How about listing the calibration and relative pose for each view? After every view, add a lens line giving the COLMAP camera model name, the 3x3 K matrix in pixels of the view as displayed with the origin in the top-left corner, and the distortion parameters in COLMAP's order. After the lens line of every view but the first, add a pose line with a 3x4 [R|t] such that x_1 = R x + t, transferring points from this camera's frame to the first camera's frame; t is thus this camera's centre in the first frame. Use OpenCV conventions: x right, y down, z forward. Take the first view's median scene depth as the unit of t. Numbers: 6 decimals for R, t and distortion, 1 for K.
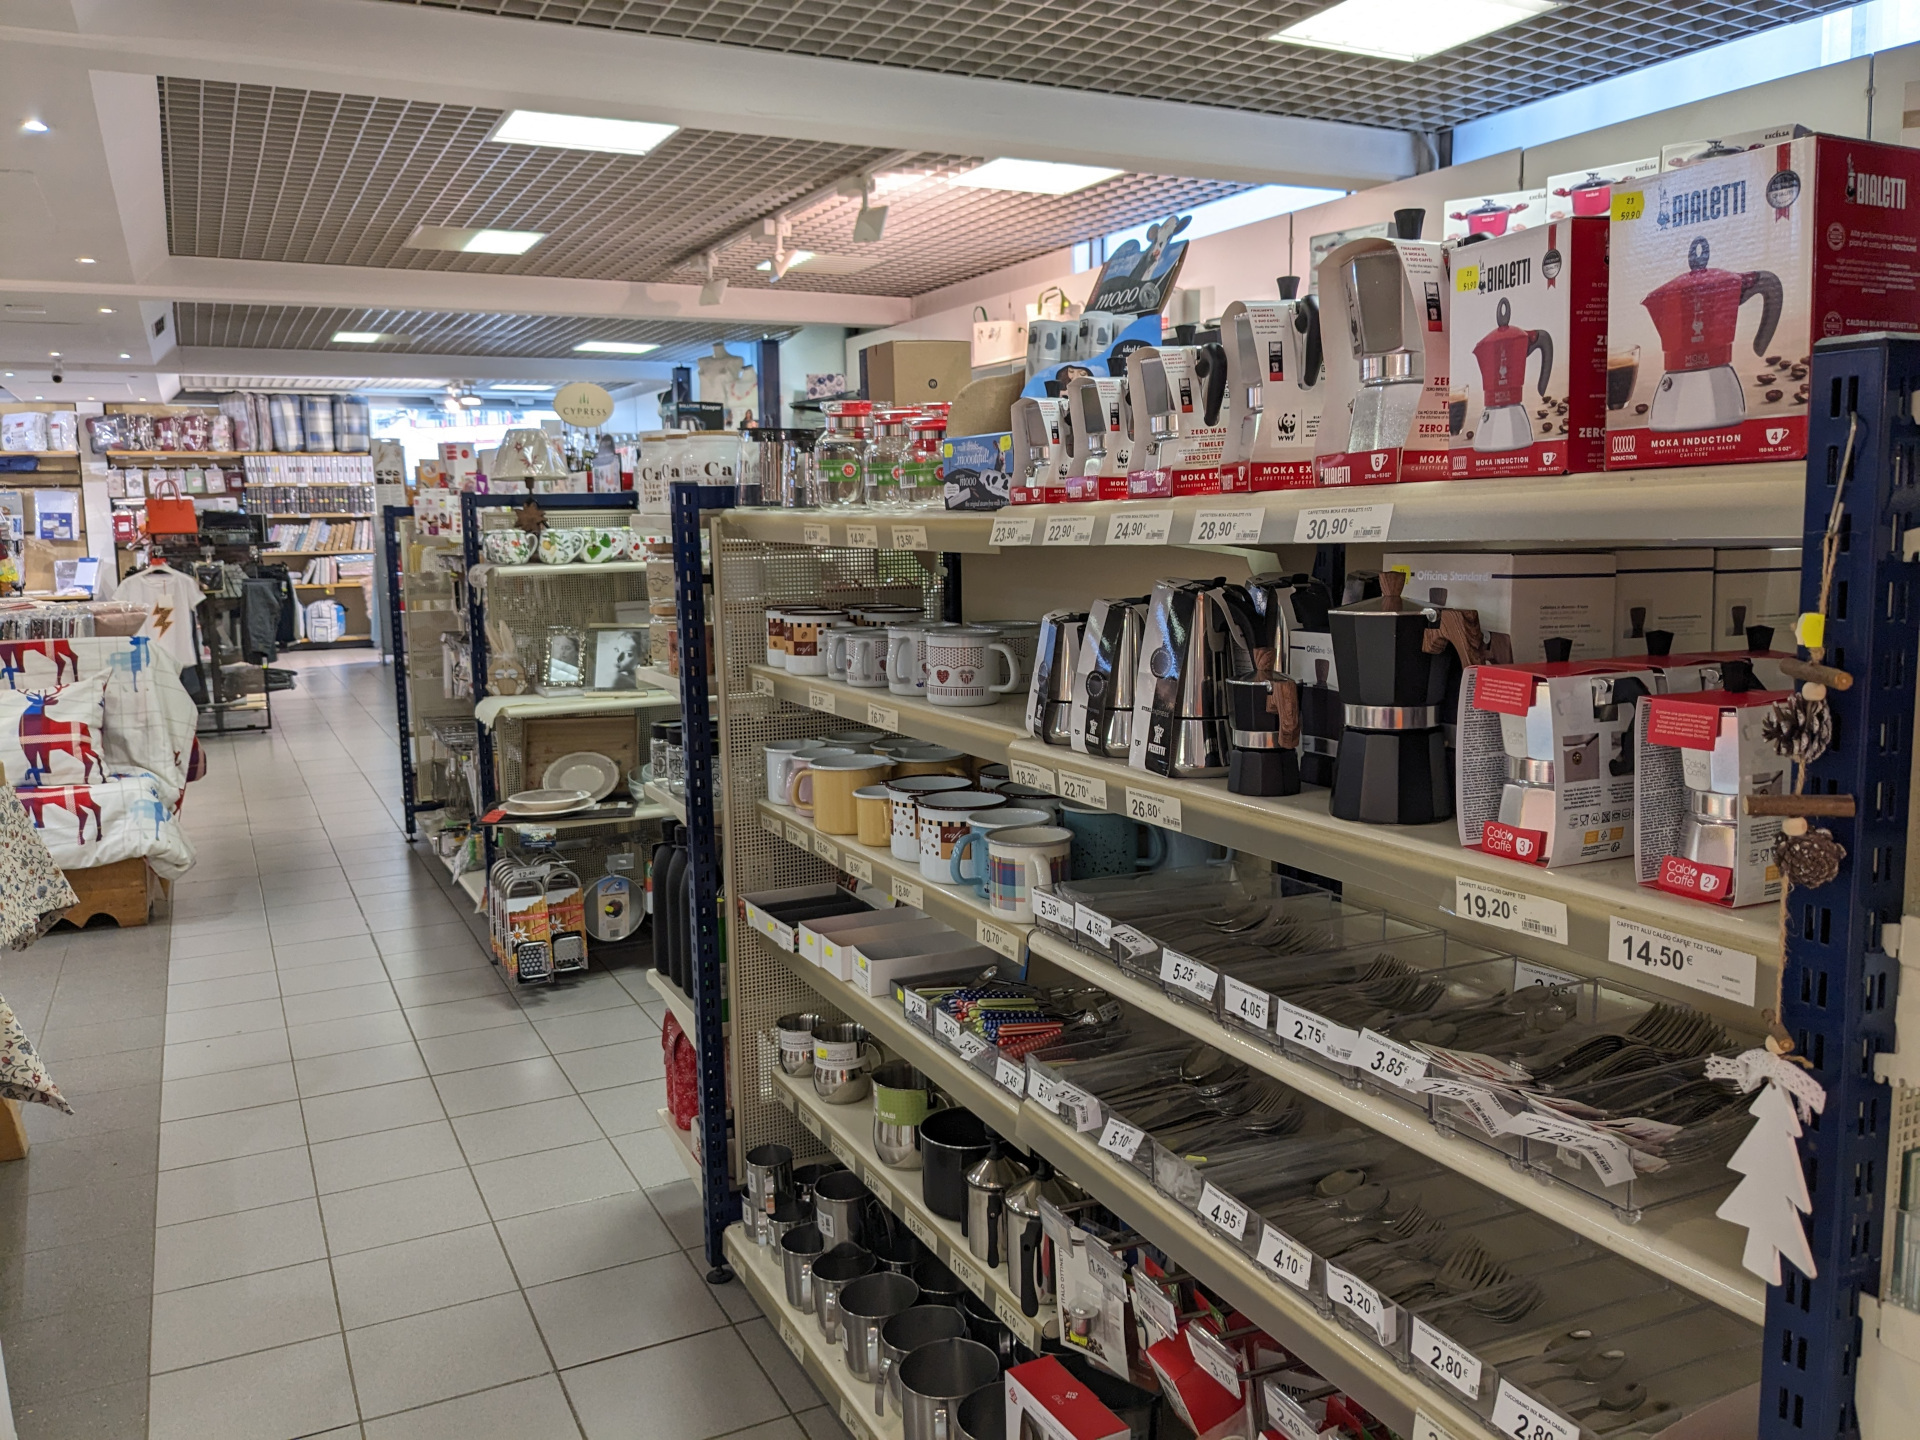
lens RADIAL K [[1524.7, 0, 981.3], [0, 1524.7, 658.1], [0, 0, 1]] dist [0.009196, -0.019619]
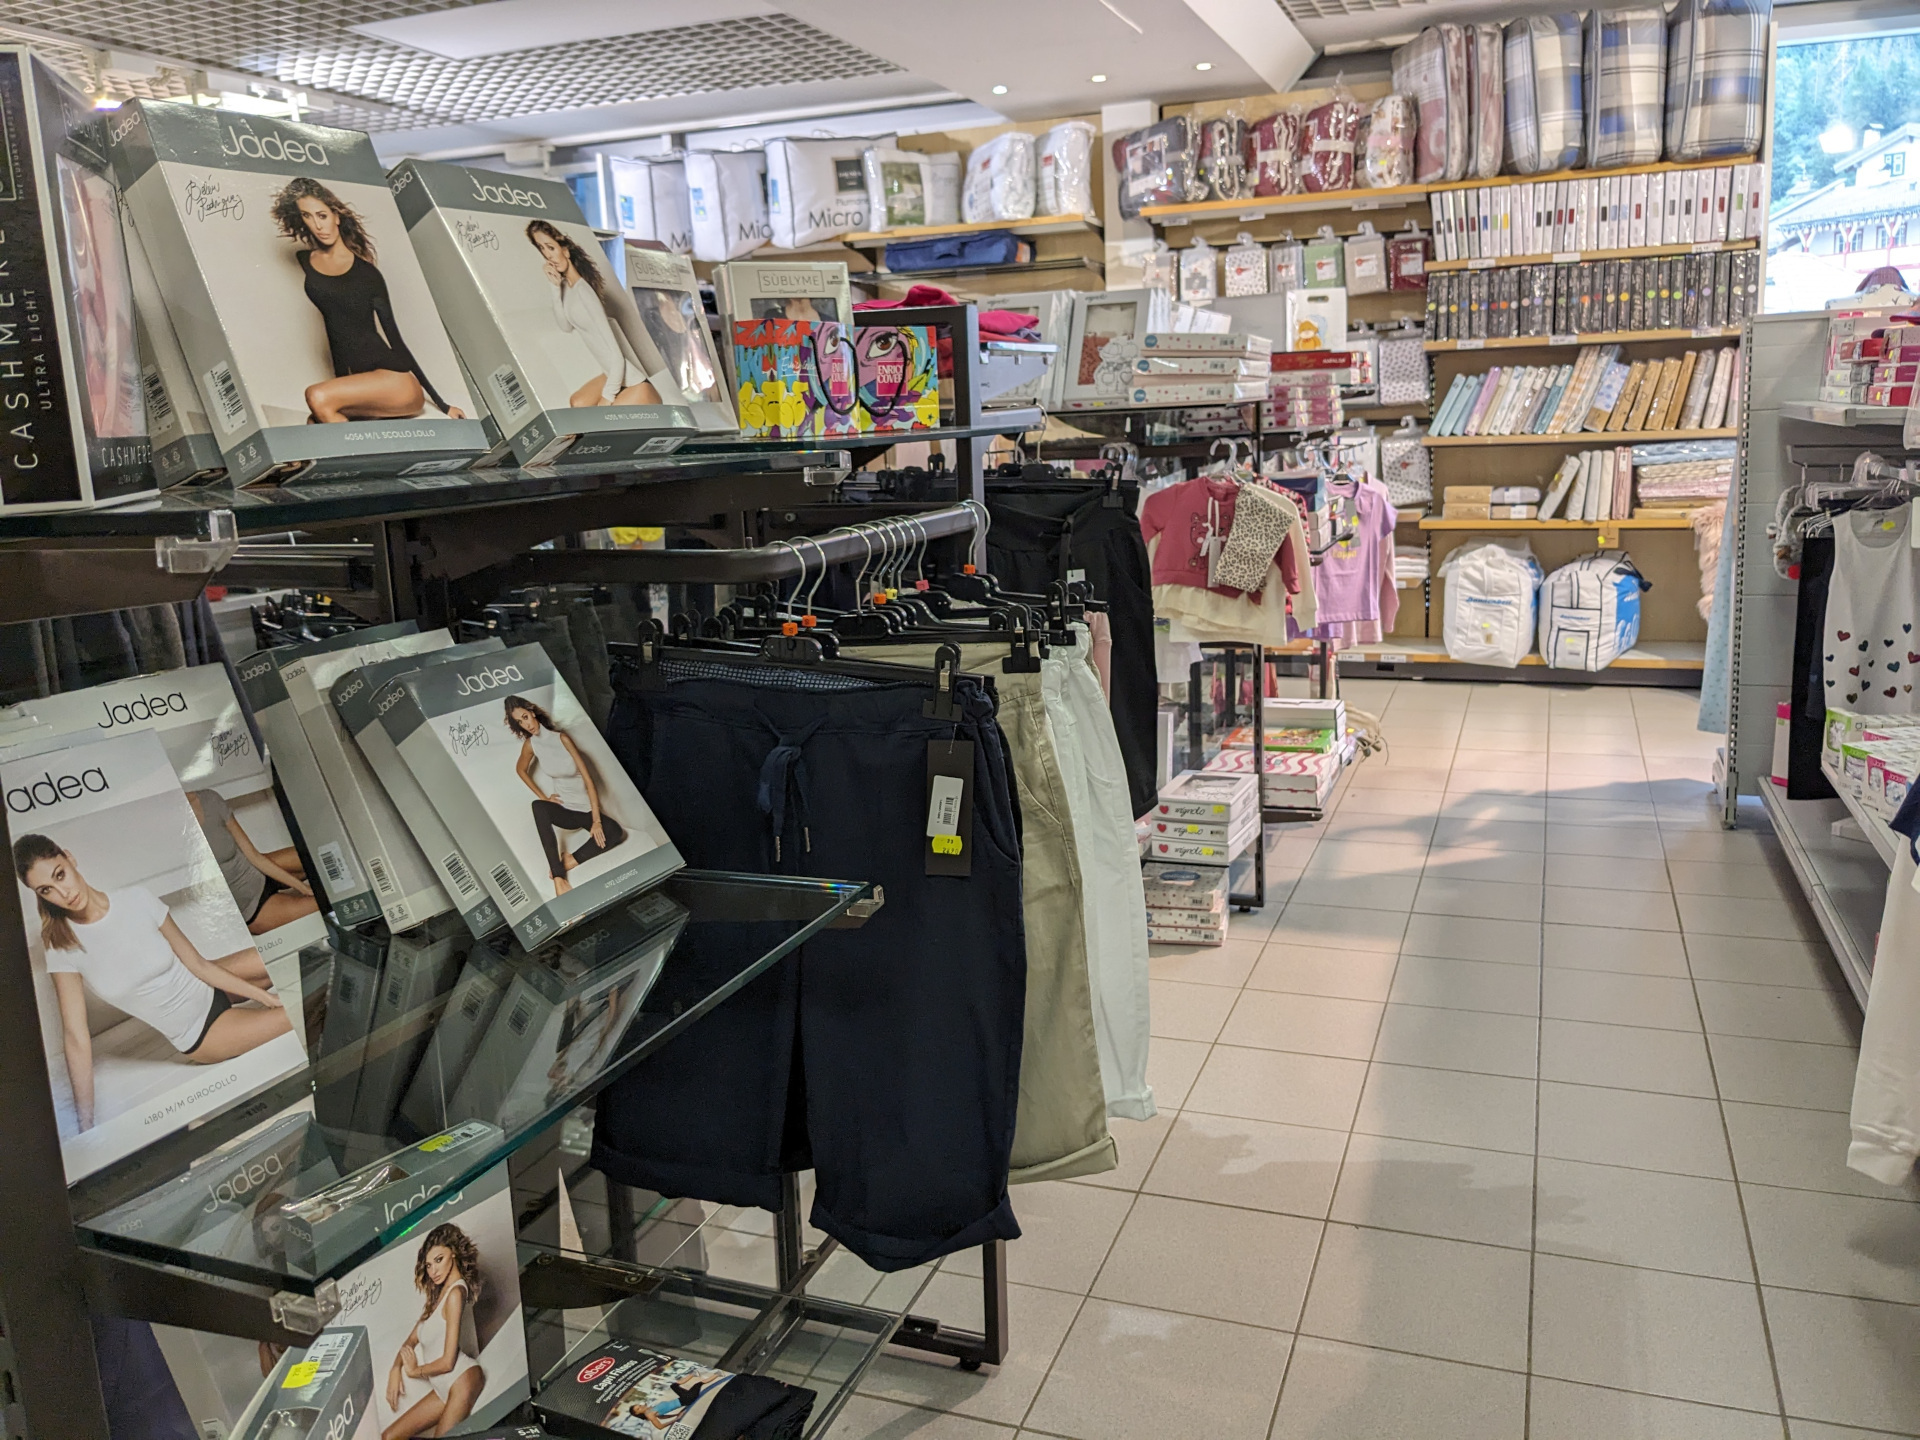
lens RADIAL K [[1524.7, 0, 945.1], [0, 1524.7, 733.8], [0, 0, 1]] dist [0.009196, -0.019619]
pose [[0.665090, 0.140326, -0.733460, -0.253141], [-0.043885, 0.987833, 0.149199, -0.046032], [0.745472, -0.067043, 0.663156, 0.627780]]
